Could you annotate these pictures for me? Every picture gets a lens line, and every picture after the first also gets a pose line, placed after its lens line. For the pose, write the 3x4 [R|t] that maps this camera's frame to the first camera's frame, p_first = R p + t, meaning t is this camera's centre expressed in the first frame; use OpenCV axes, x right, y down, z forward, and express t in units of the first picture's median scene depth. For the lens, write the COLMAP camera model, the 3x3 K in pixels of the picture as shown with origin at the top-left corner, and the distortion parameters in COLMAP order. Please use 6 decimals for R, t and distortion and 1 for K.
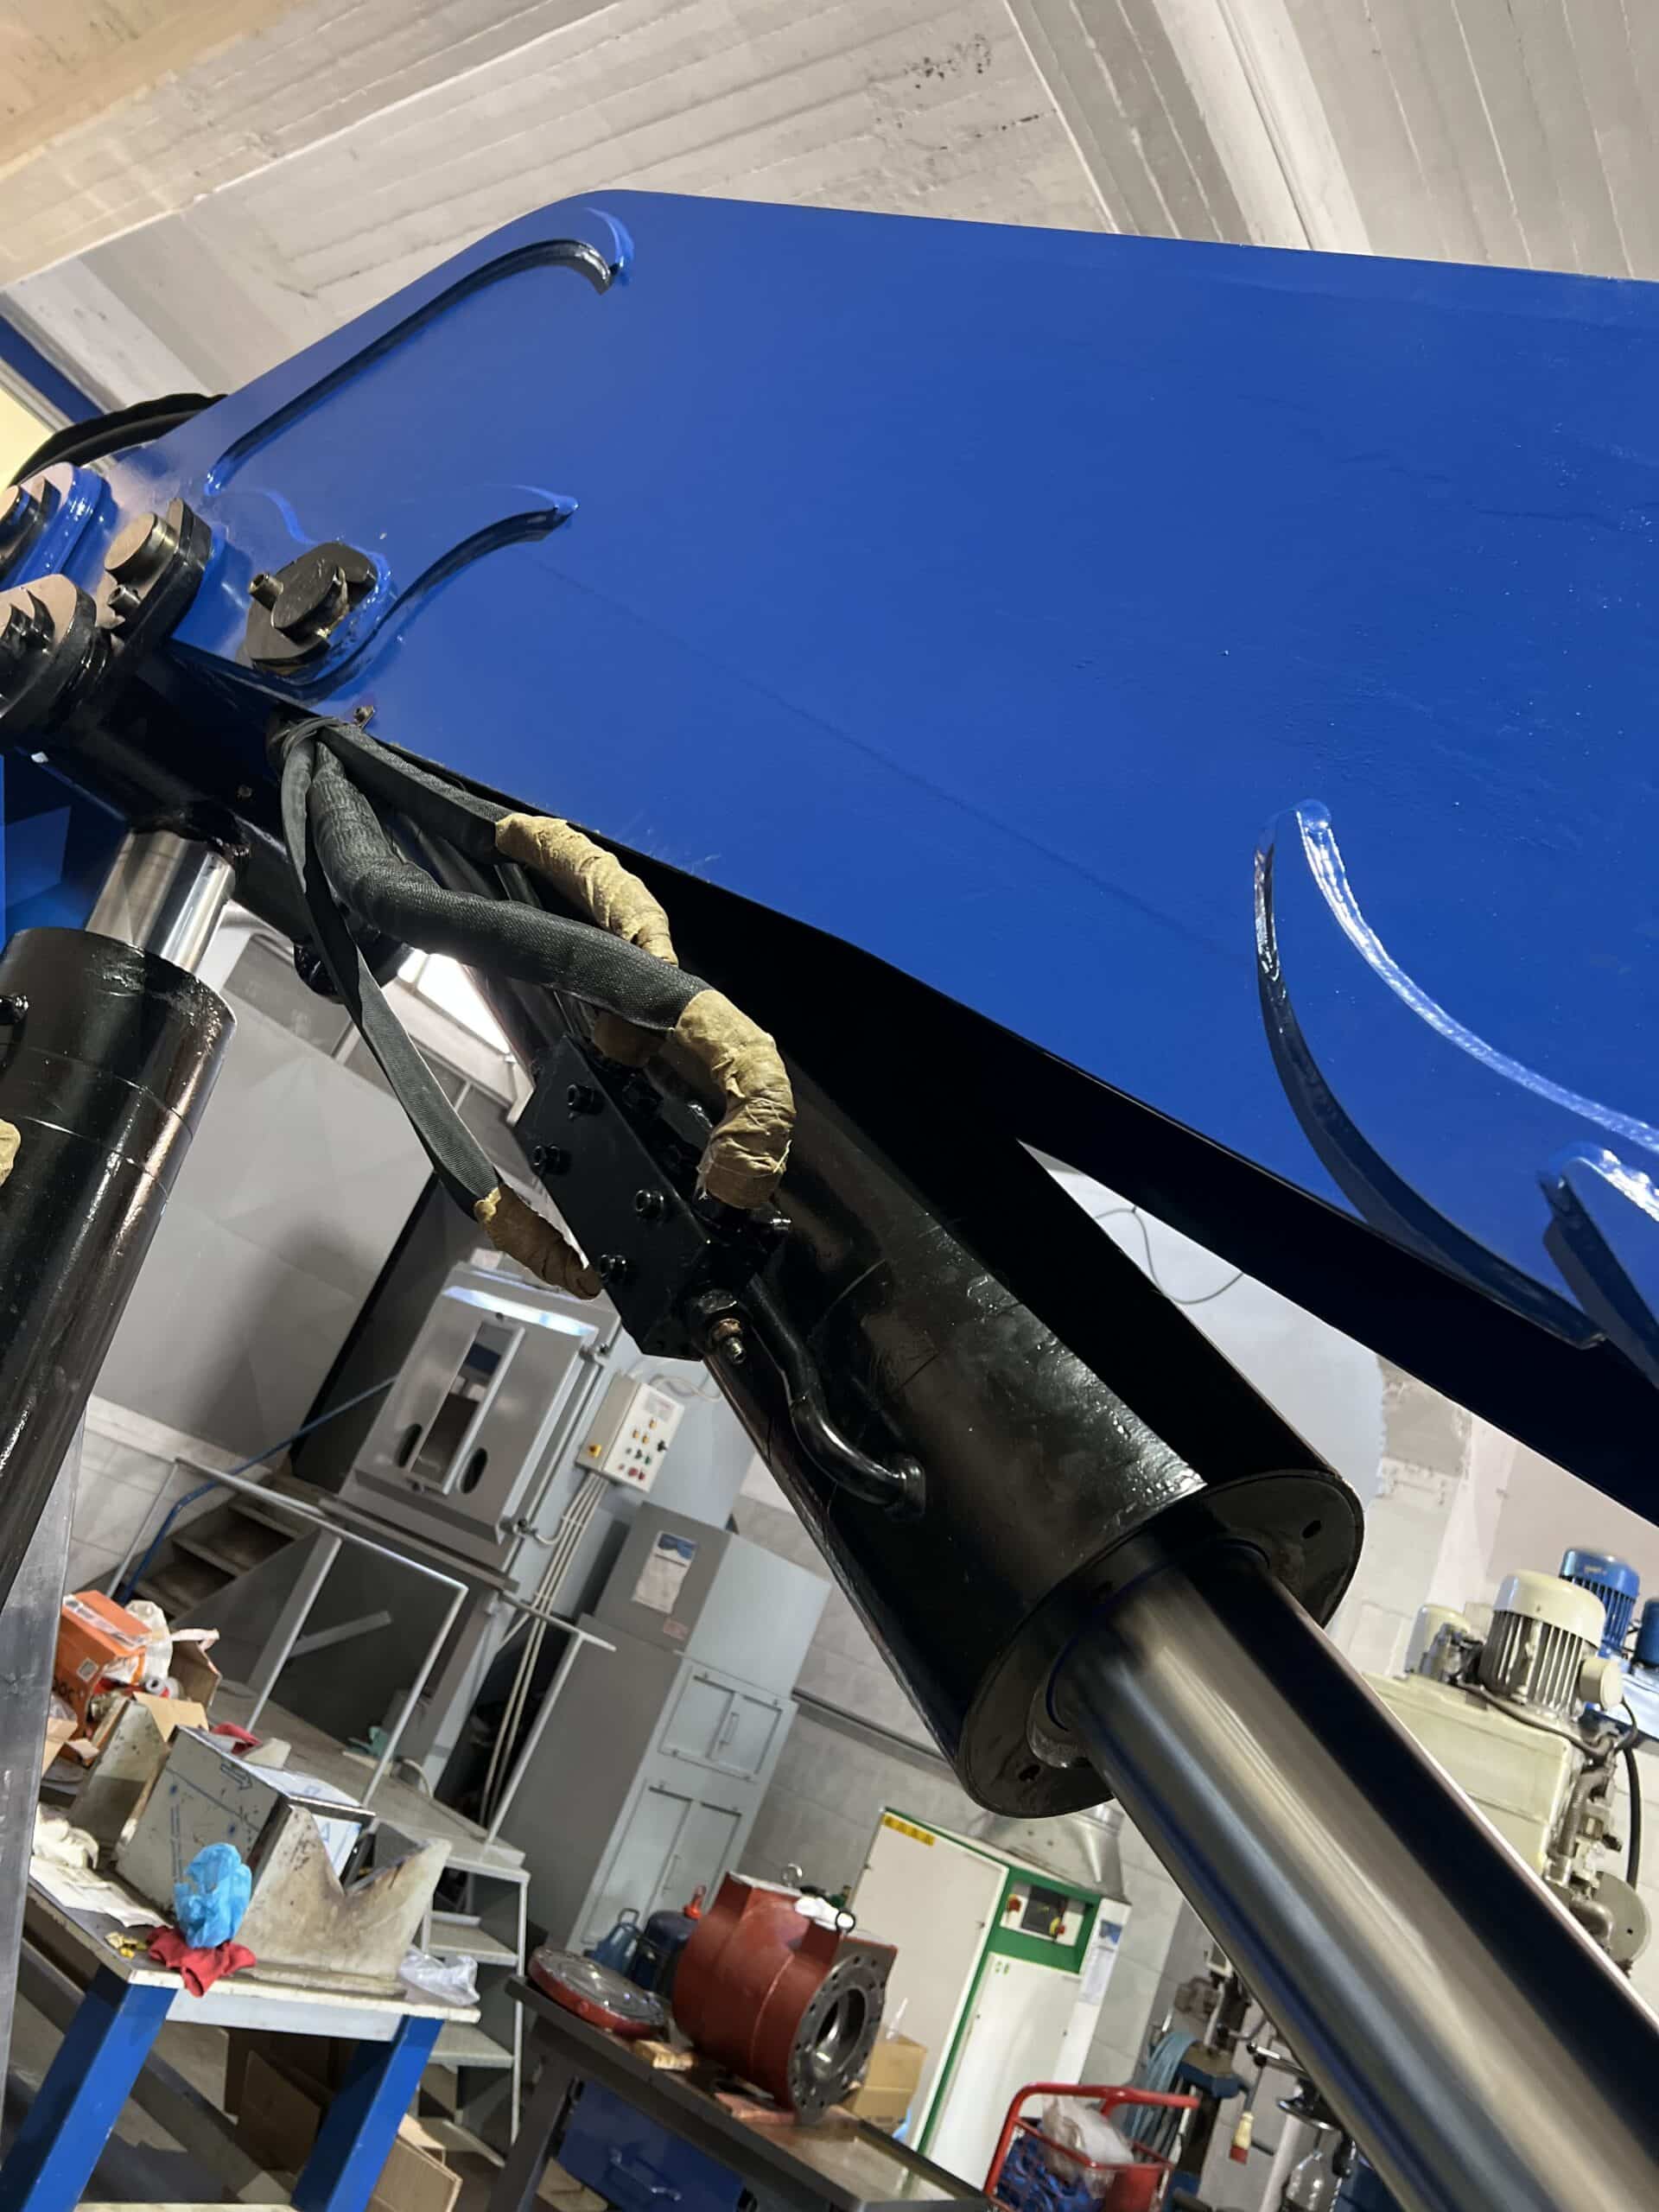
lens RADIAL K [[1679.3, 0, 819.5], [0, 1679.3, 1099.2], [0, 0, 1]] dist [0.020487, -0.022449]
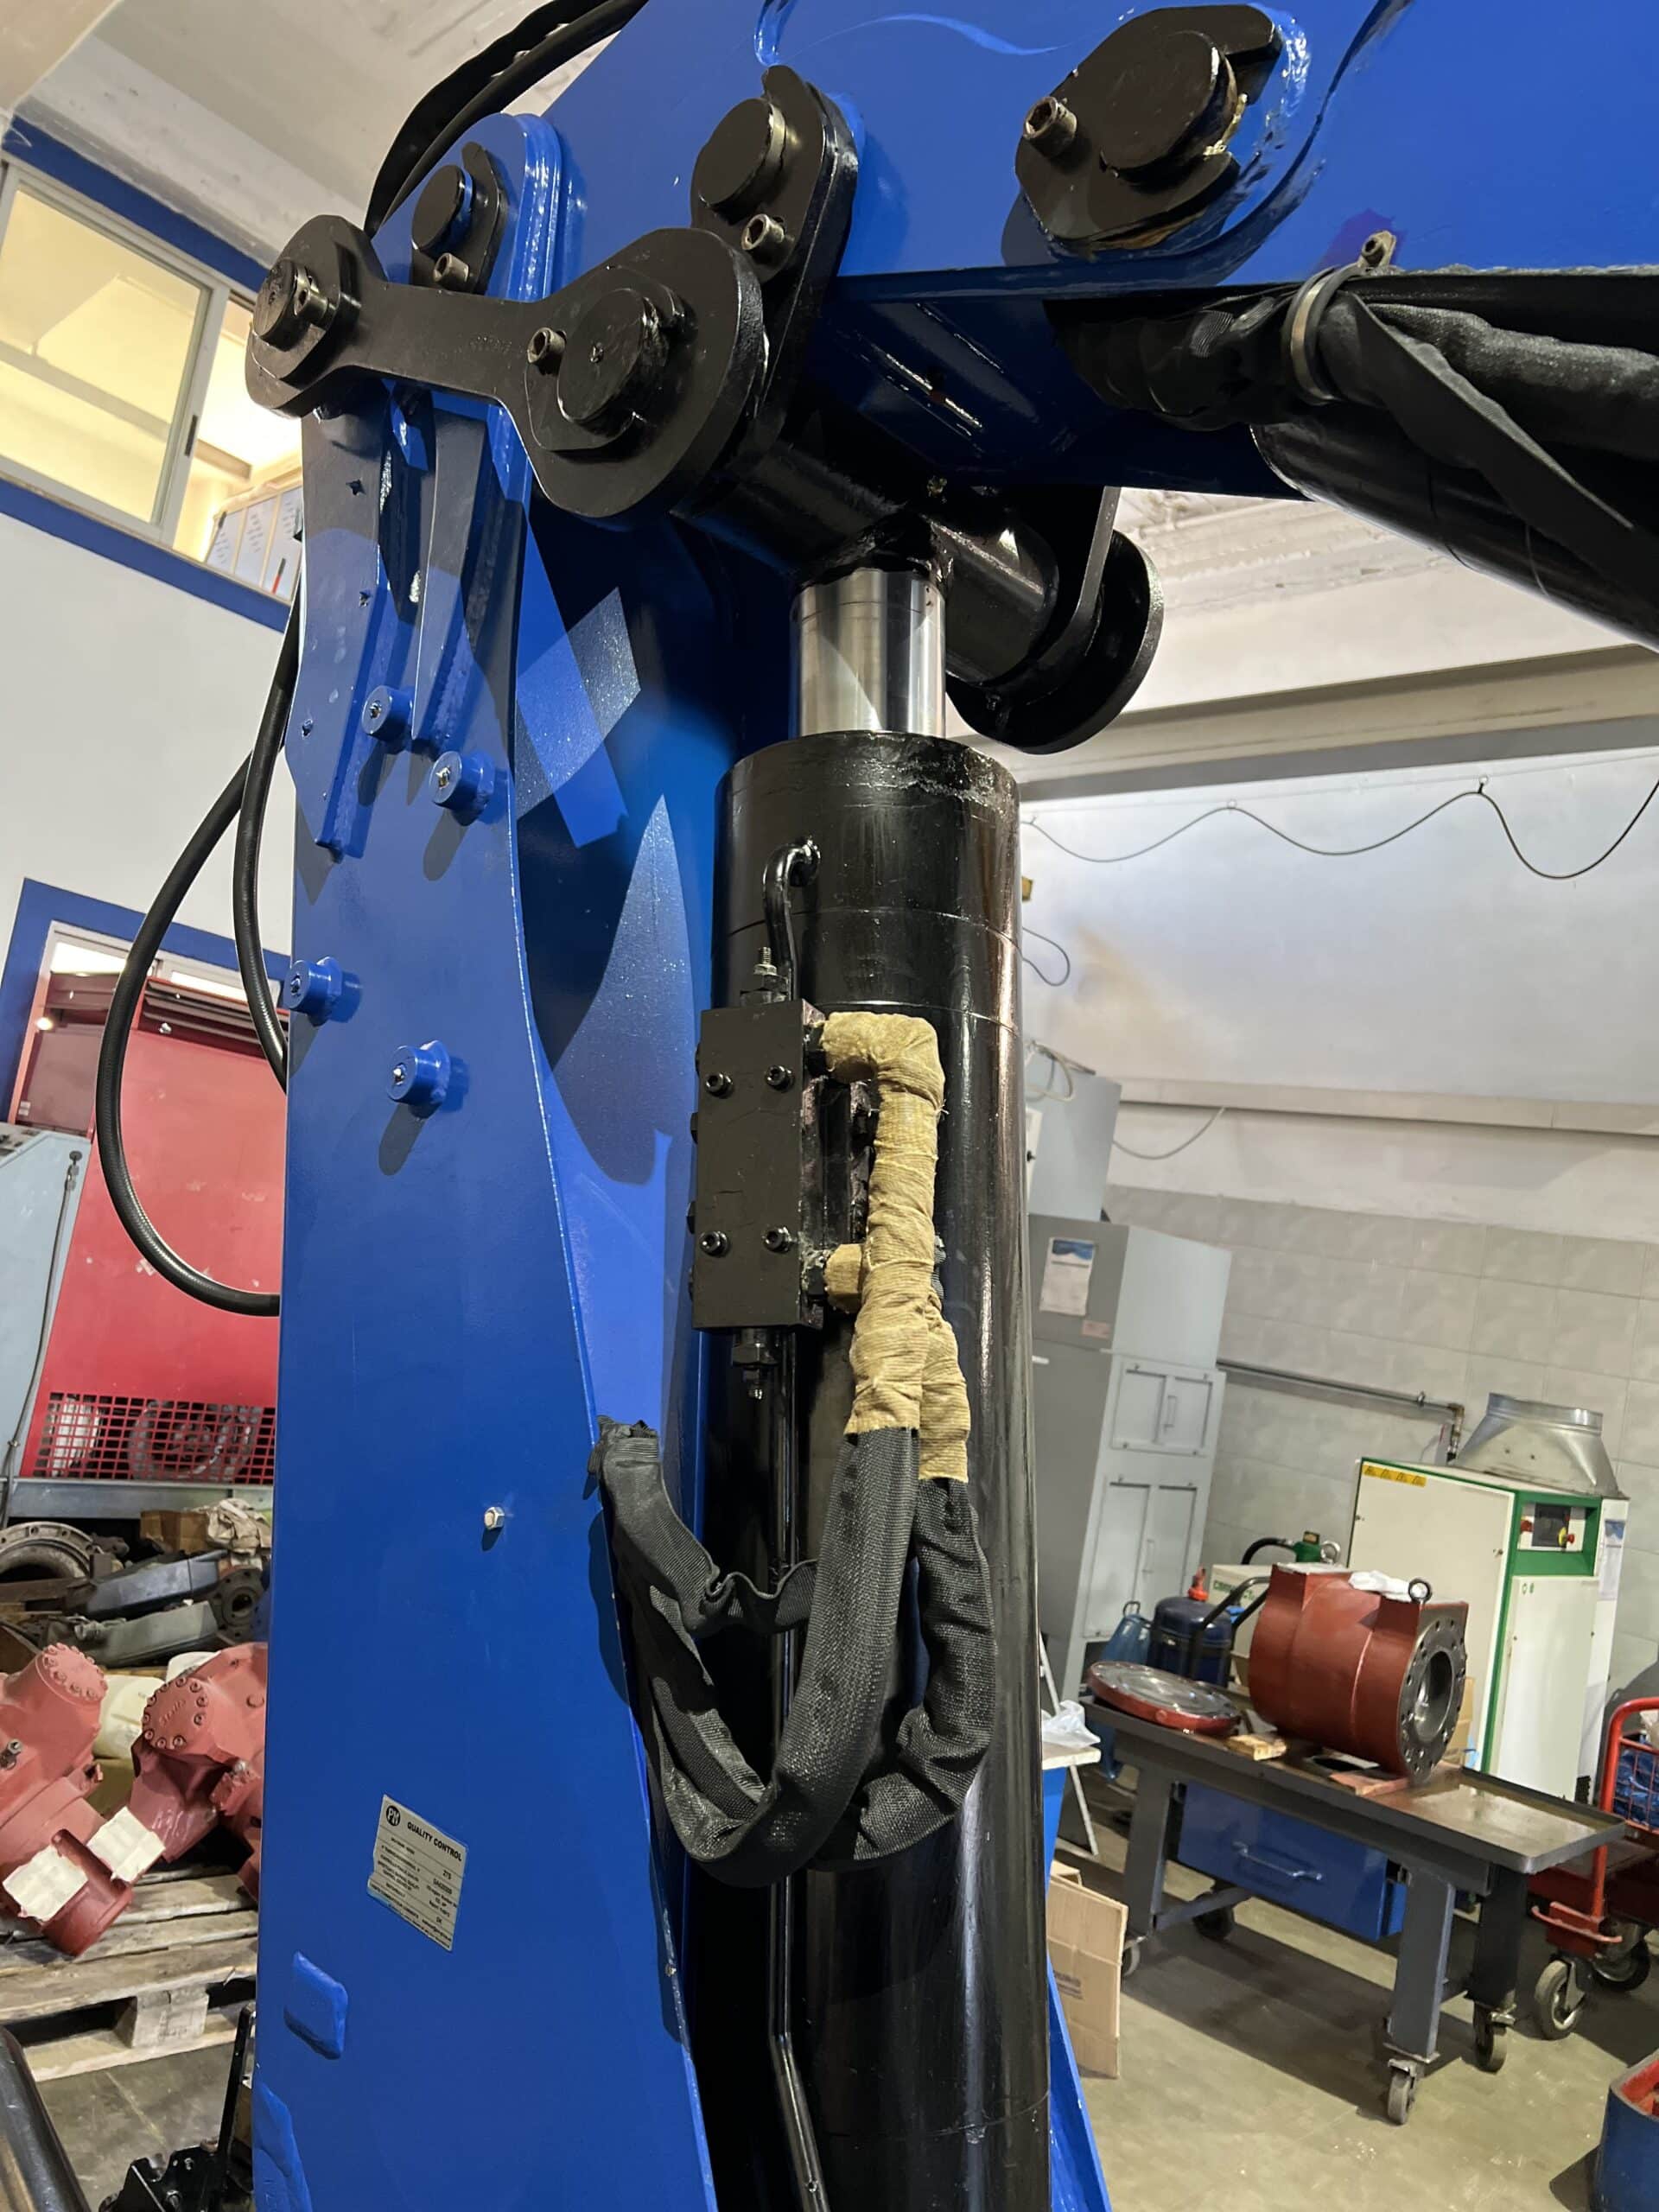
lens RADIAL K [[1679.3, 0, 832.2], [0, 1679.3, 1106.3], [0, 0, 1]] dist [0.020487, -0.022449]
pose [[0.966674, -0.221796, -0.127856, -0.092288], [0.241804, 0.955064, 0.171414, -0.016593], [0.084091, -0.196618, 0.976867, 0.063889]]
